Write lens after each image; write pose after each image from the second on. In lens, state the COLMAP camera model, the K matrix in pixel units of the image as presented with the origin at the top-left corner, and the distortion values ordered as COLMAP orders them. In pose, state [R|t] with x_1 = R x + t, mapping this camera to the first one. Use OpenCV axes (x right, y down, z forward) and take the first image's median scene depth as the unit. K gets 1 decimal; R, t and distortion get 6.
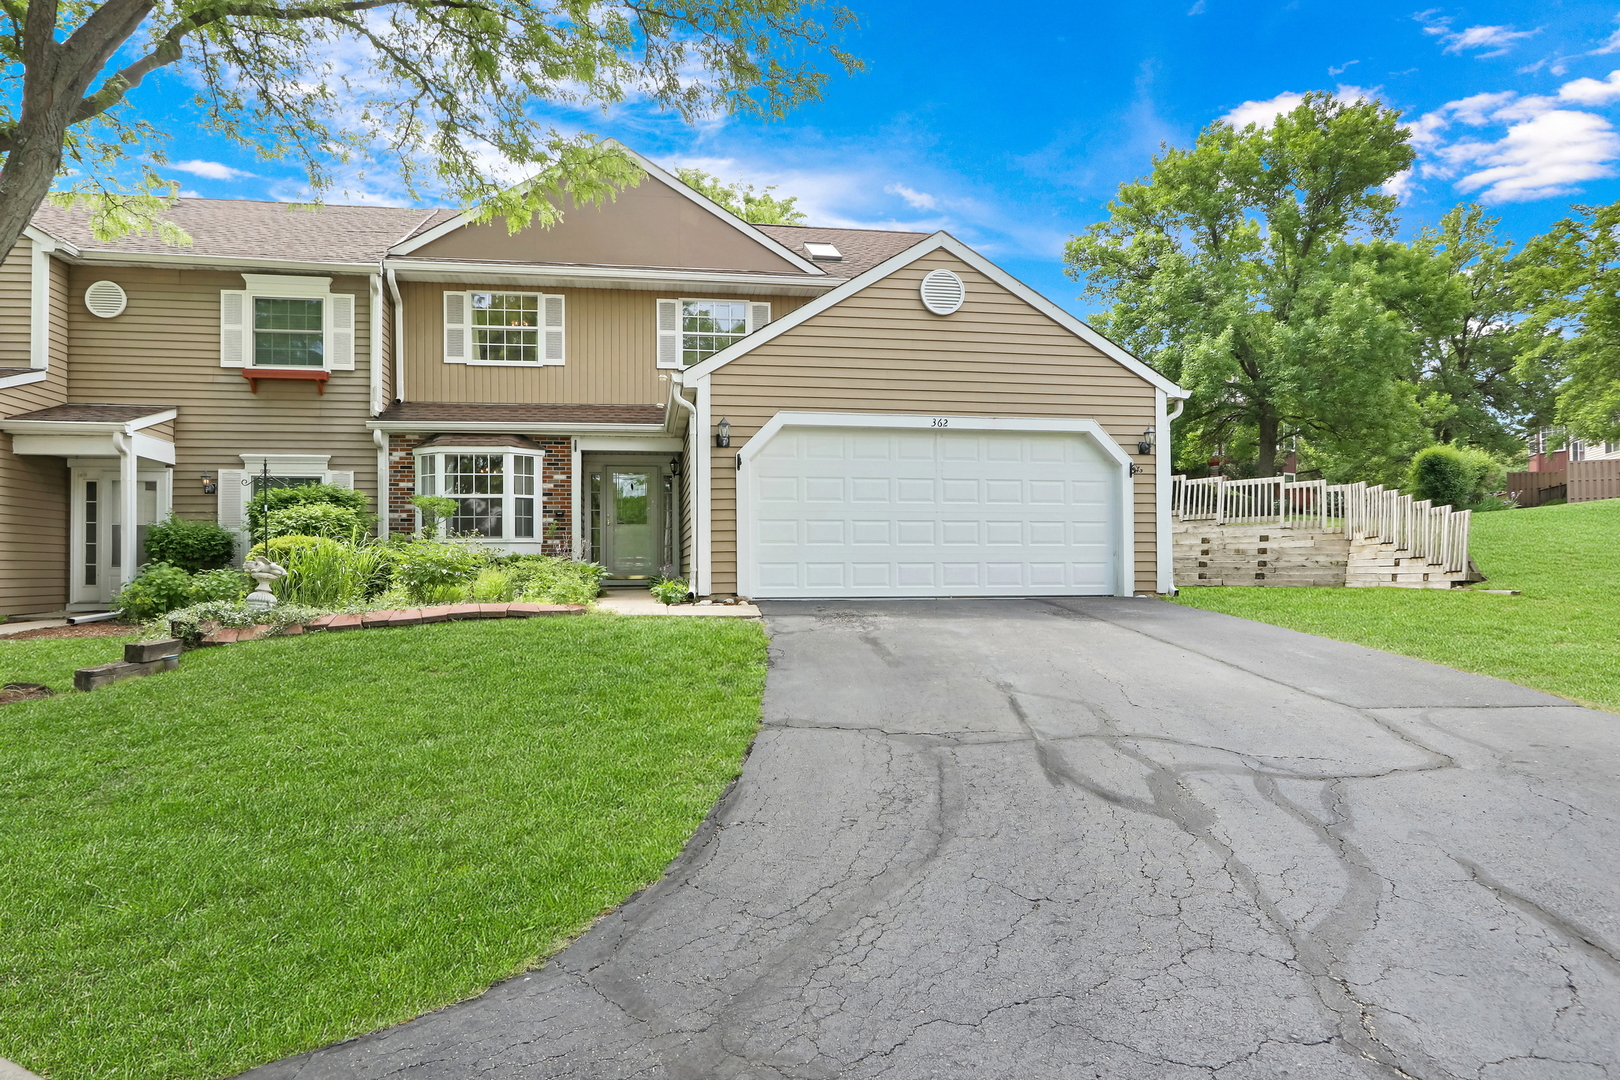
lens RADIAL K [[921.2, 0, 809.8], [0, 921.2, 548.1], [0, 0, 1]] dist [0.000125, 0.000686]
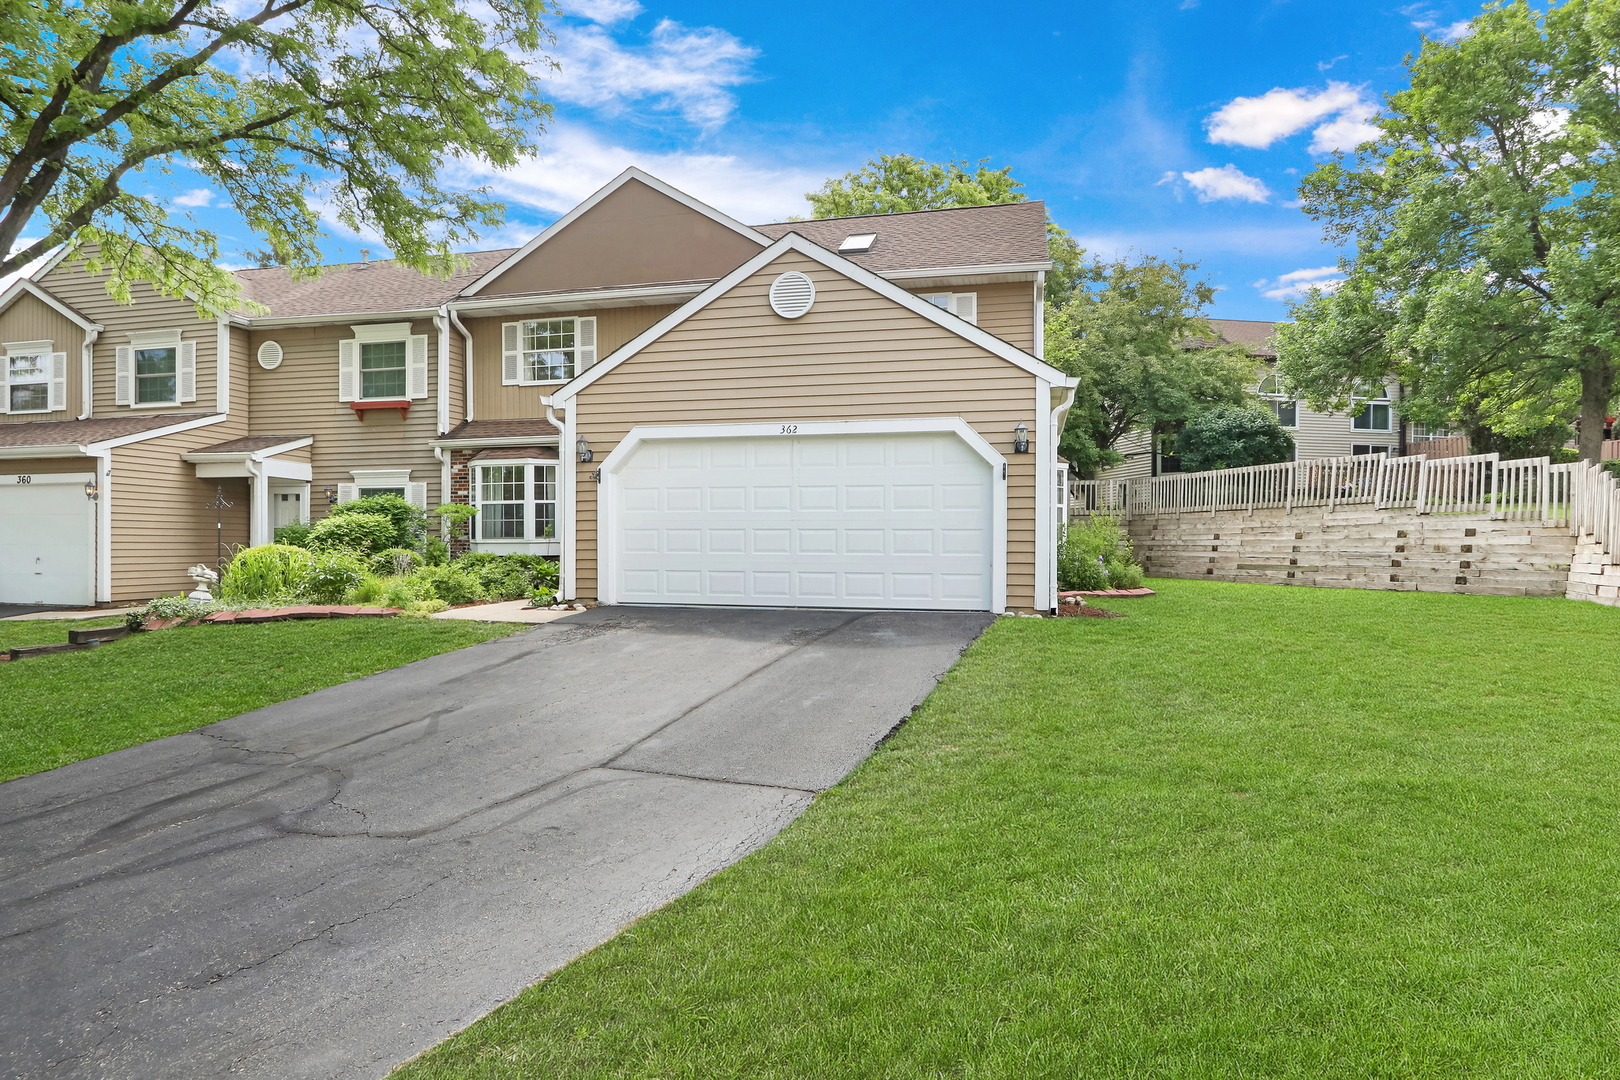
lens RADIAL K [[926.9, 0, 810.0], [0, 926.9, 540.0], [0, 0, 1]] dist [0.002192, 0.000709]
pose [[0.920886, 0.005338, -0.389795, 0.439778], [0.001375, 0.999856, 0.016941, -0.028462], [0.389829, -0.016137, 0.920746, 0.081456]]
